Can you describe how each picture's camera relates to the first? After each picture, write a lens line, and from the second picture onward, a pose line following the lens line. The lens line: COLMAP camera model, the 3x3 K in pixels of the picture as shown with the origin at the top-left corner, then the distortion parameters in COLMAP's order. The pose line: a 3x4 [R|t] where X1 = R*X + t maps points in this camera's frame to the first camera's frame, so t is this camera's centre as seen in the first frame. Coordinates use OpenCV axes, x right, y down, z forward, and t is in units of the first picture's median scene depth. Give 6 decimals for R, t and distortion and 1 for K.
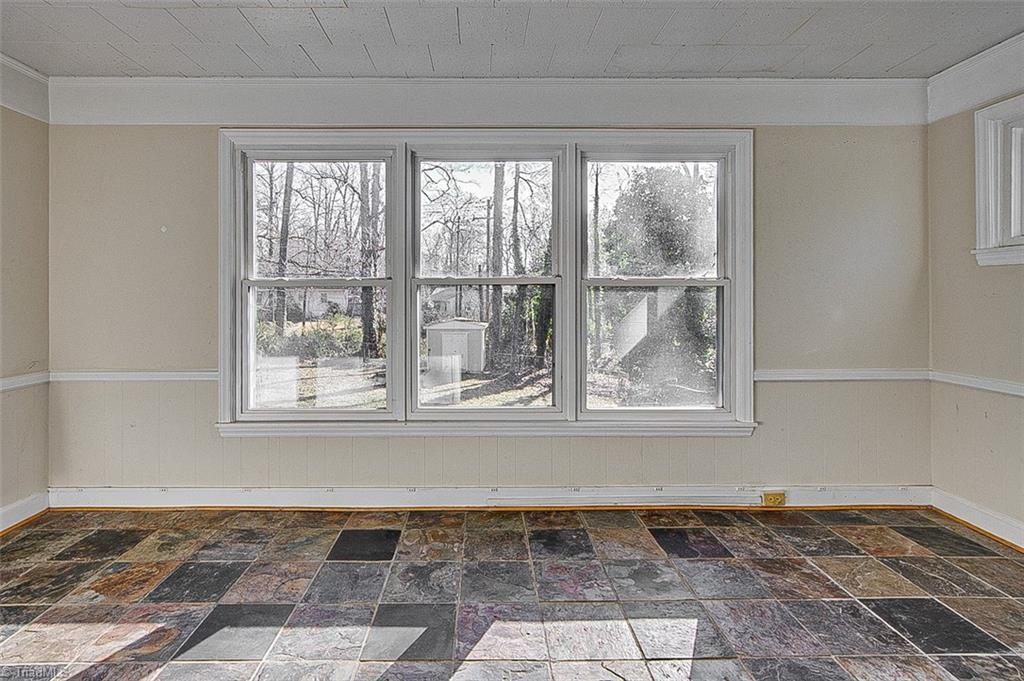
lens RADIAL K [[484.1, 0, 502.0], [0, 484.1, 294.8], [0, 0, 1]] dist [-0.002283, 0.000951]
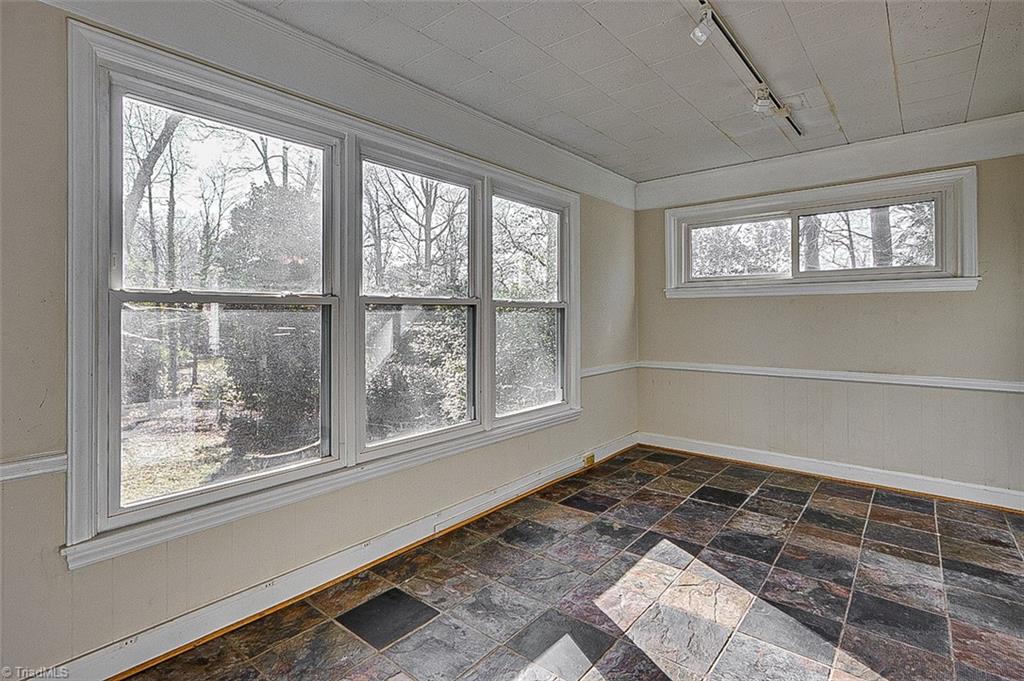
lens RADIAL K [[471.4, 0, 505.4], [0, 471.4, 314.5], [0, 0, 1]] dist [-0.004345, -0.000473]
pose [[0.678881, -0.000206, 0.734249, -0.643919], [0.001435, 0.999998, -0.001045, 0.000017], [-0.734247, 0.001763, 0.678880, 0.263944]]
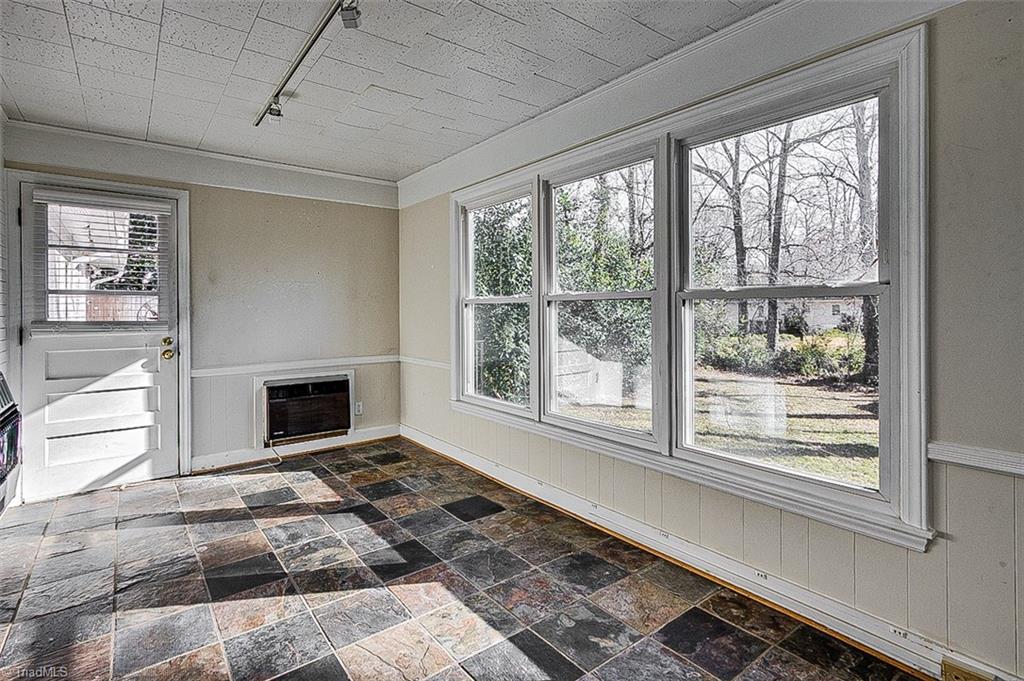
lens RADIAL K [[503.2, 0, 536.4], [0, 503.2, 312.6], [0, 0, 1]] dist [-0.002686, 0.000647]
pose [[0.618090, 0.003455, -0.786100, 0.746348], [0.006088, 0.999939, 0.009181, -0.005125], [0.786084, -0.010461, 0.618031, 0.280849]]
